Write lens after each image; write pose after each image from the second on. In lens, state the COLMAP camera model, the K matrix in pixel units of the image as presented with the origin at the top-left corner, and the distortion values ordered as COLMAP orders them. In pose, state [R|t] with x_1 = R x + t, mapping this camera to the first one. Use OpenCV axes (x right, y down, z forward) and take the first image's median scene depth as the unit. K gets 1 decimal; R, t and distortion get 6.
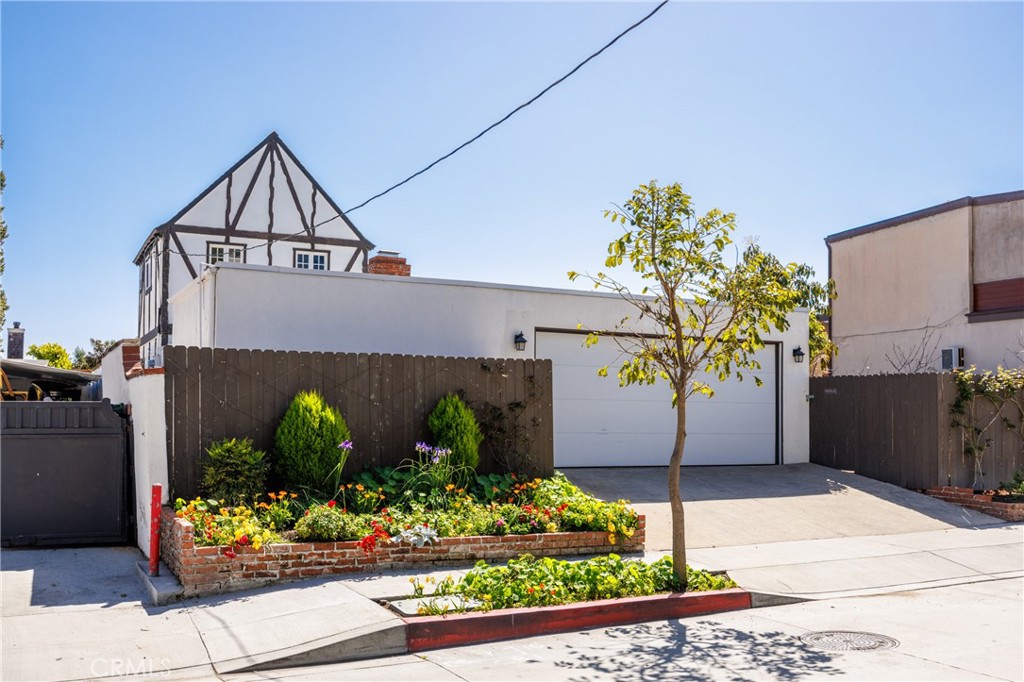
lens RADIAL K [[1054.3, 0, 512.0], [0, 1054.3, 341.0], [0, 0, 1]] dist [-0.004430, -0.002956]
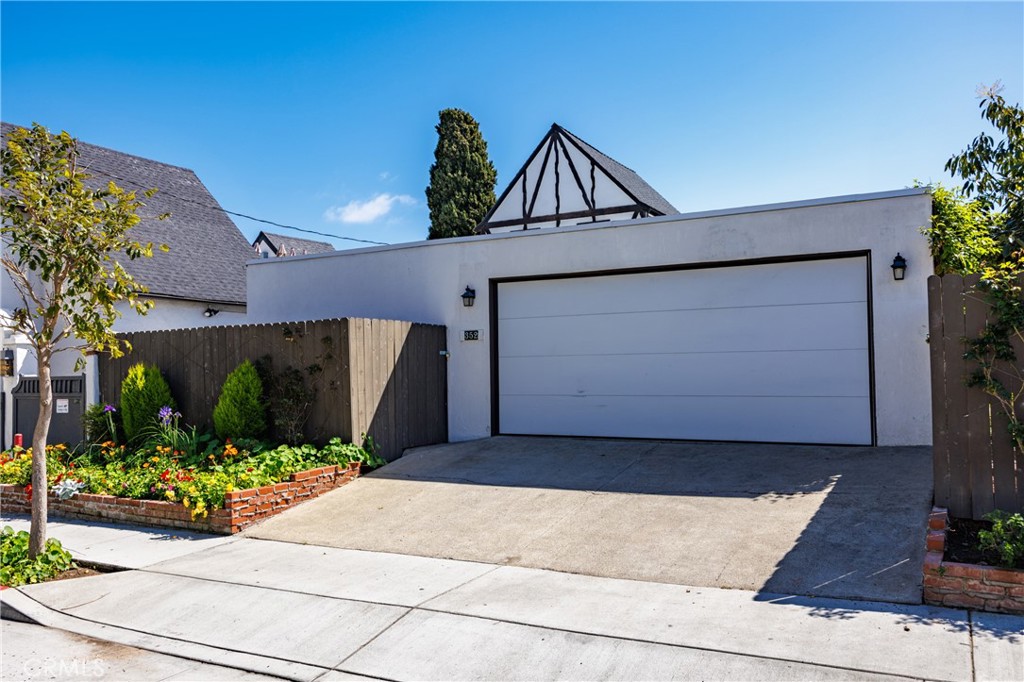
lens RADIAL K [[821.7, 0, 512.0], [0, 821.7, 341.0], [0, 0, 1]] dist [0.008763, 0.007219]
pose [[0.535605, -0.050929, -0.842931, 0.481296], [0.078624, 0.996851, -0.010270, 0.037656], [0.840800, -0.060774, 0.537923, 0.486883]]
